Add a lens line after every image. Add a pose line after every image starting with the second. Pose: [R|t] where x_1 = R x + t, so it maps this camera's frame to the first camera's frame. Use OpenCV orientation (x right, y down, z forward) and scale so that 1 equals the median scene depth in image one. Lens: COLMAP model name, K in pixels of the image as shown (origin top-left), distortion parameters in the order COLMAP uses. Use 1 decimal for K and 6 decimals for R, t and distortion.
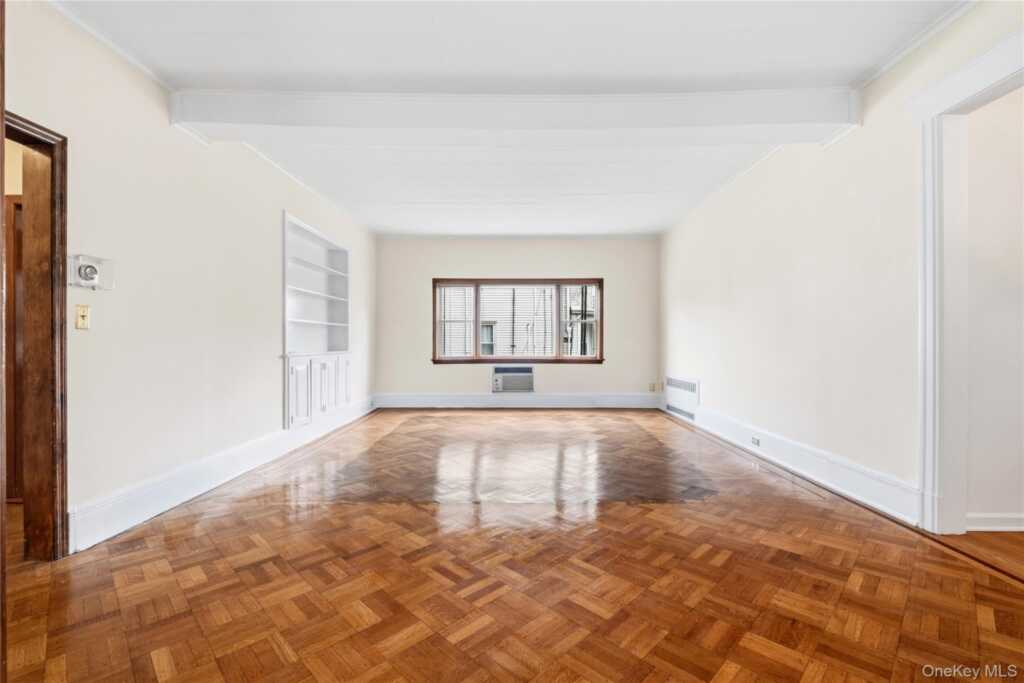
lens RADIAL K [[445.8, 0, 515.5], [0, 445.8, 342.9], [0, 0, 1]] dist [0.001130, -0.000197]
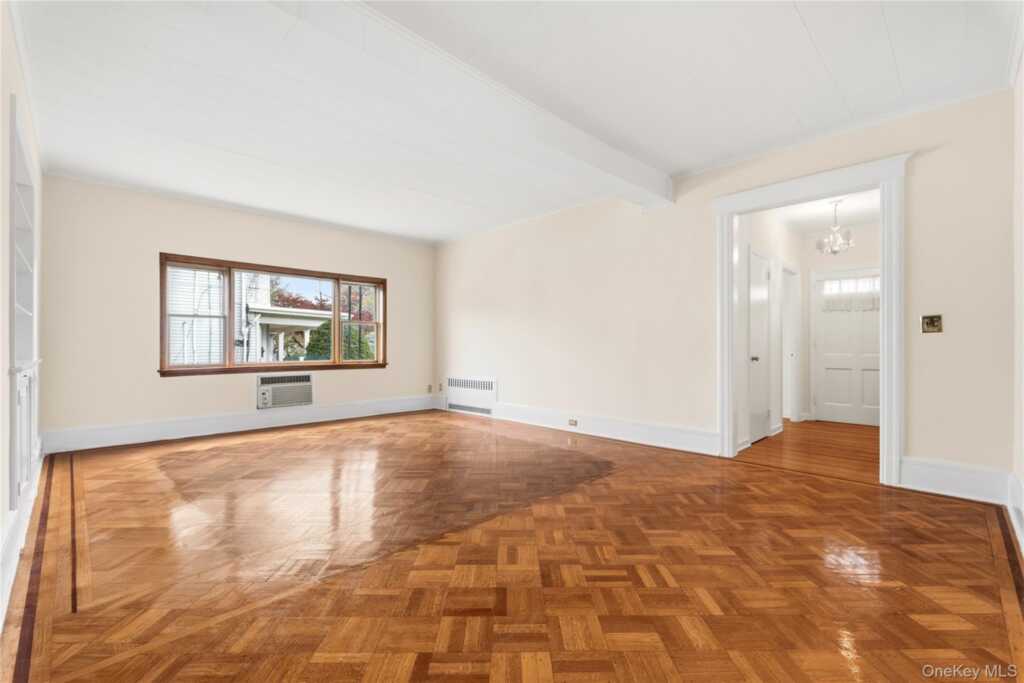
lens RADIAL K [[445.8, 0, 515.5], [0, 445.8, 342.9], [0, 0, 1]] dist [0.001130, -0.000197]
pose [[0.707711, 0.004658, 0.706487, -0.284834], [0.001834, 0.999963, -0.008429, 0.001707], [-0.706500, 0.007261, 0.707676, 0.127284]]
